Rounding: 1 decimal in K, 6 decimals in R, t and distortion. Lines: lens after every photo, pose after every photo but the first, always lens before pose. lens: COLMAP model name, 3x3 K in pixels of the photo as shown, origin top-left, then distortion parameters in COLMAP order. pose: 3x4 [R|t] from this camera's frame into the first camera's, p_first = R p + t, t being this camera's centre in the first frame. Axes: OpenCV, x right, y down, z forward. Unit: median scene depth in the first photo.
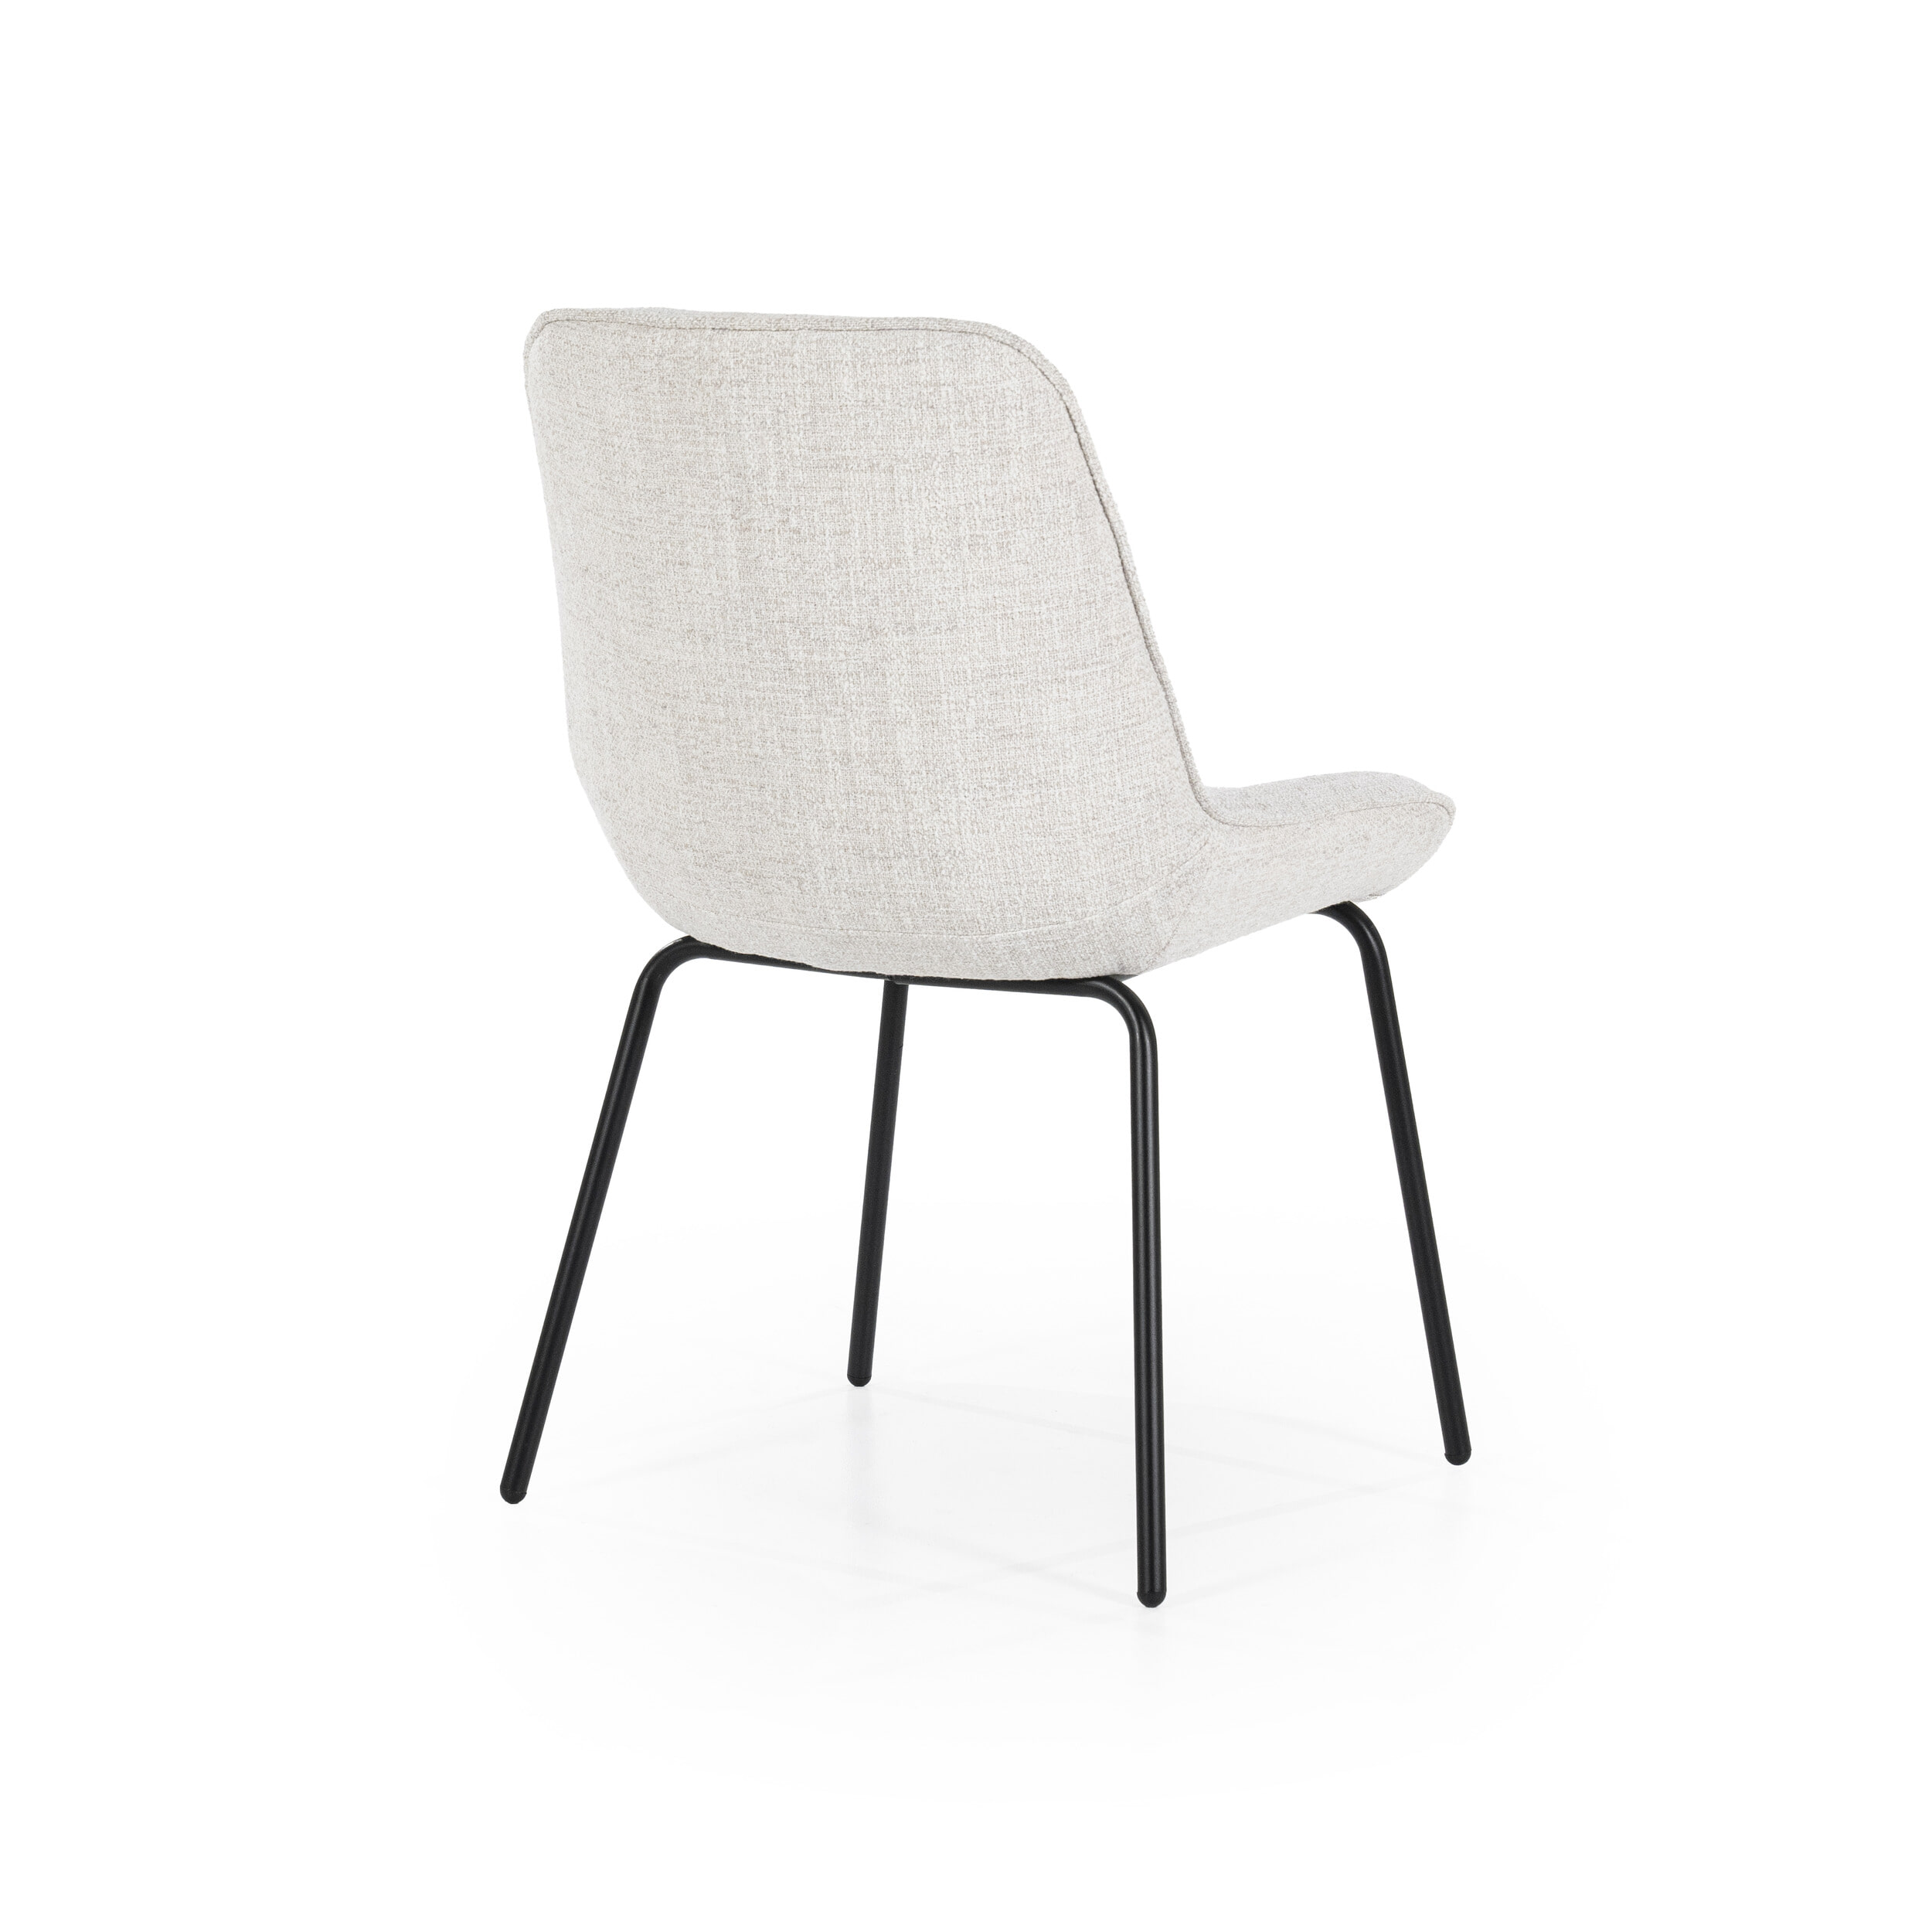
lens RADIAL K [[5393.3, 0, 962.3], [0, 5393.3, 962.8], [0, 0, 1]] dist [0.442361, 0.000000]
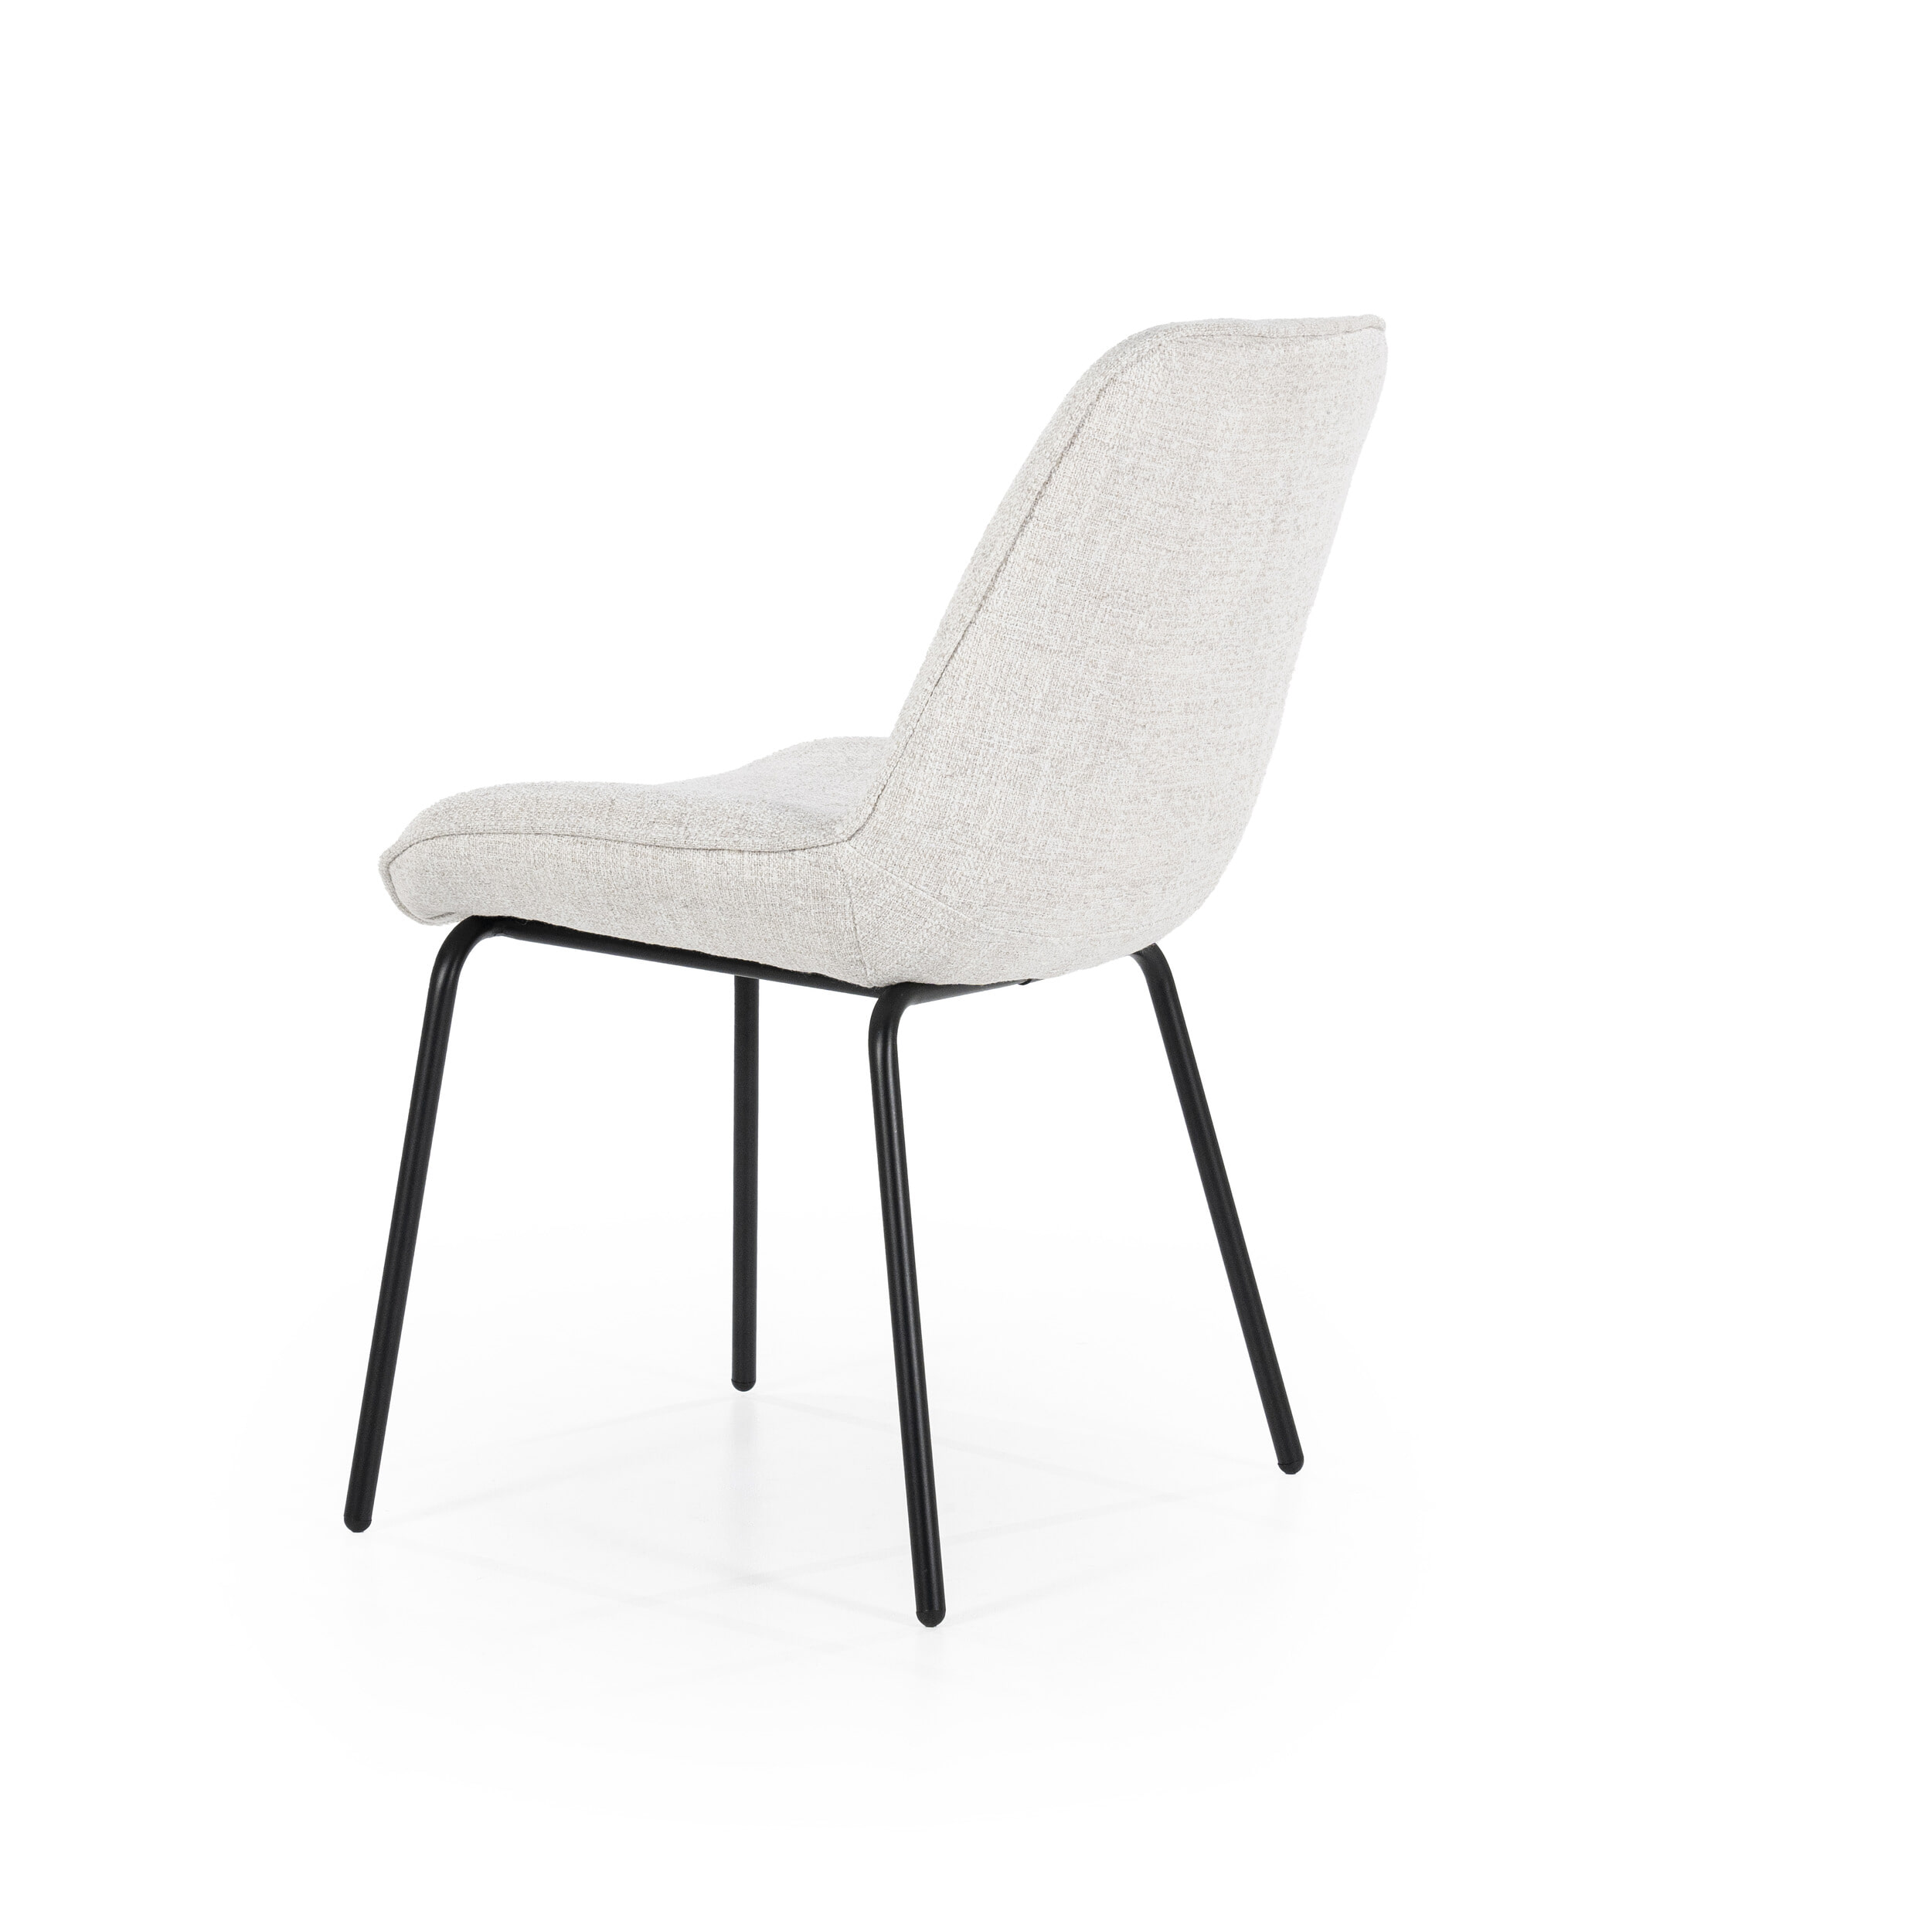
lens RADIAL K [[5393.3, 0, 958.1], [0, 5393.3, 970.6], [0, 0, 1]] dist [0.442361, 0.000000]
pose [[0.000566, -0.154380, 0.988011, -1.059468], [0.126408, 0.980097, 0.153071, -0.162552], [-0.991978, 0.124806, 0.020070, 1.047504]]
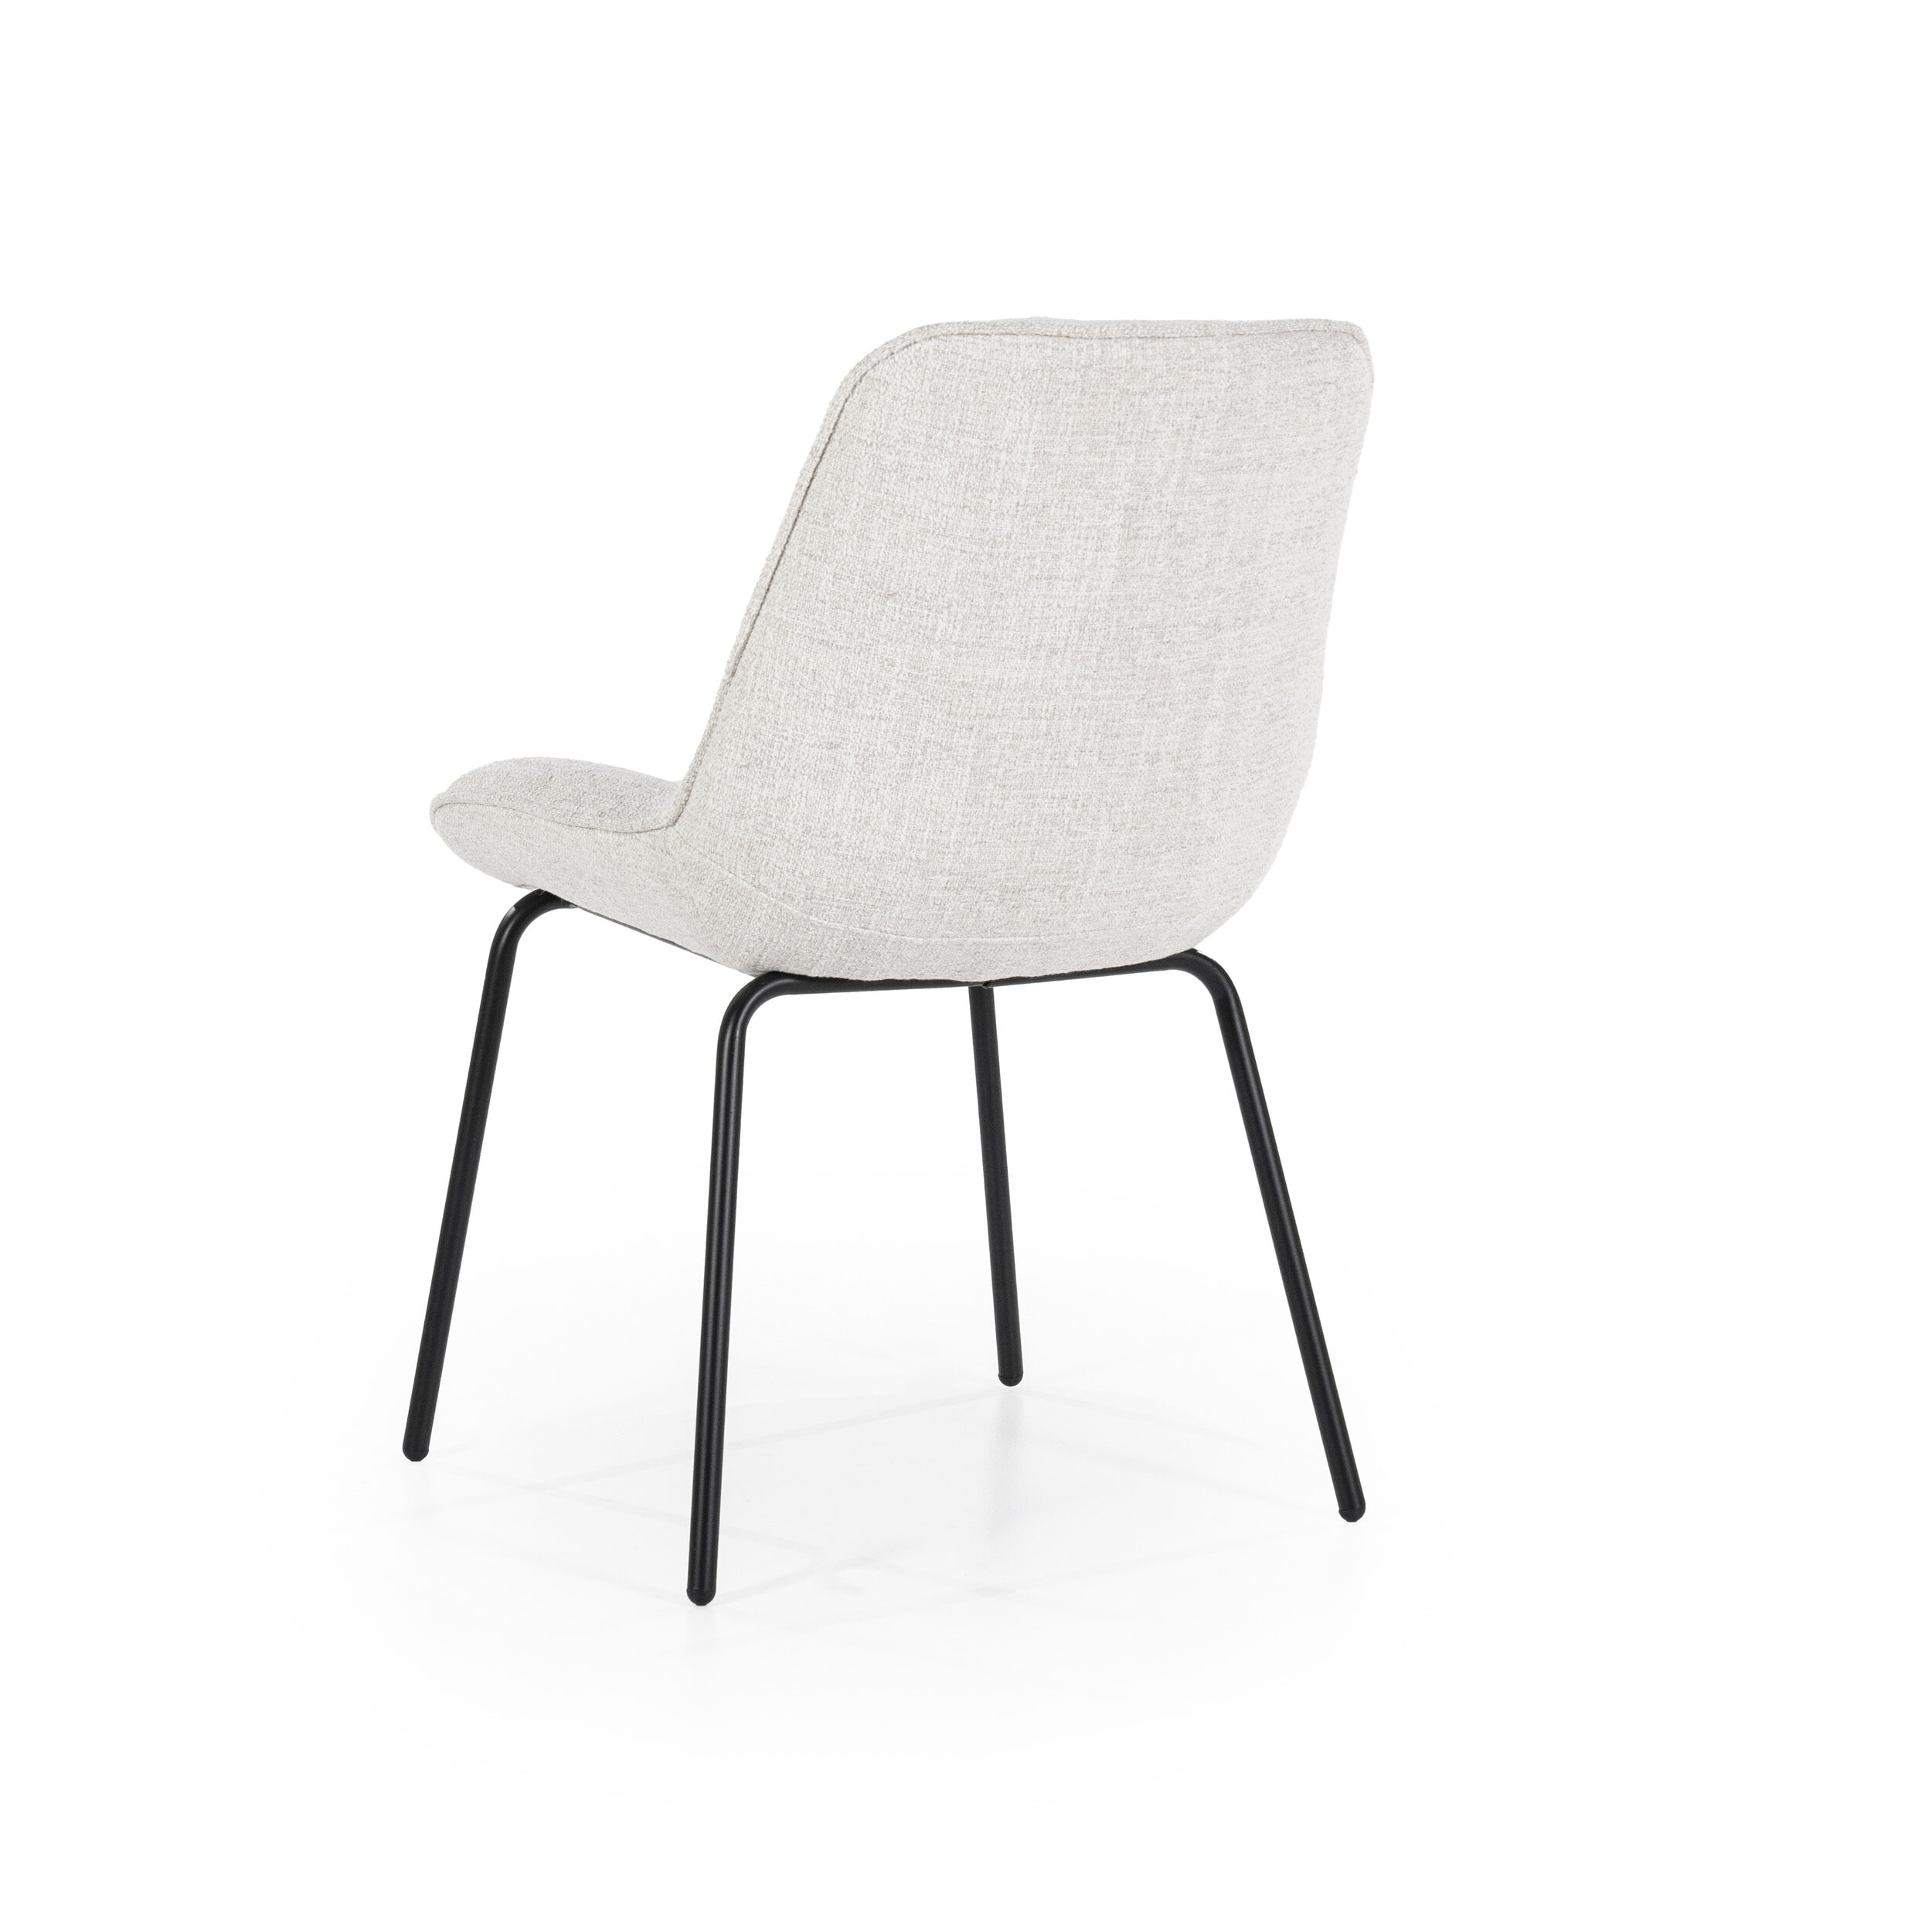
lens RADIAL K [[5393.3, 0, 967.5], [0, 5393.3, 970.0], [0, 0, 1]] dist [0.442361, 0.000000]
pose [[0.495981, -0.129195, 0.858669, -0.919390], [0.114546, 0.989962, 0.082786, -0.087070], [-0.860745, 0.057297, 0.505801, 0.525968]]
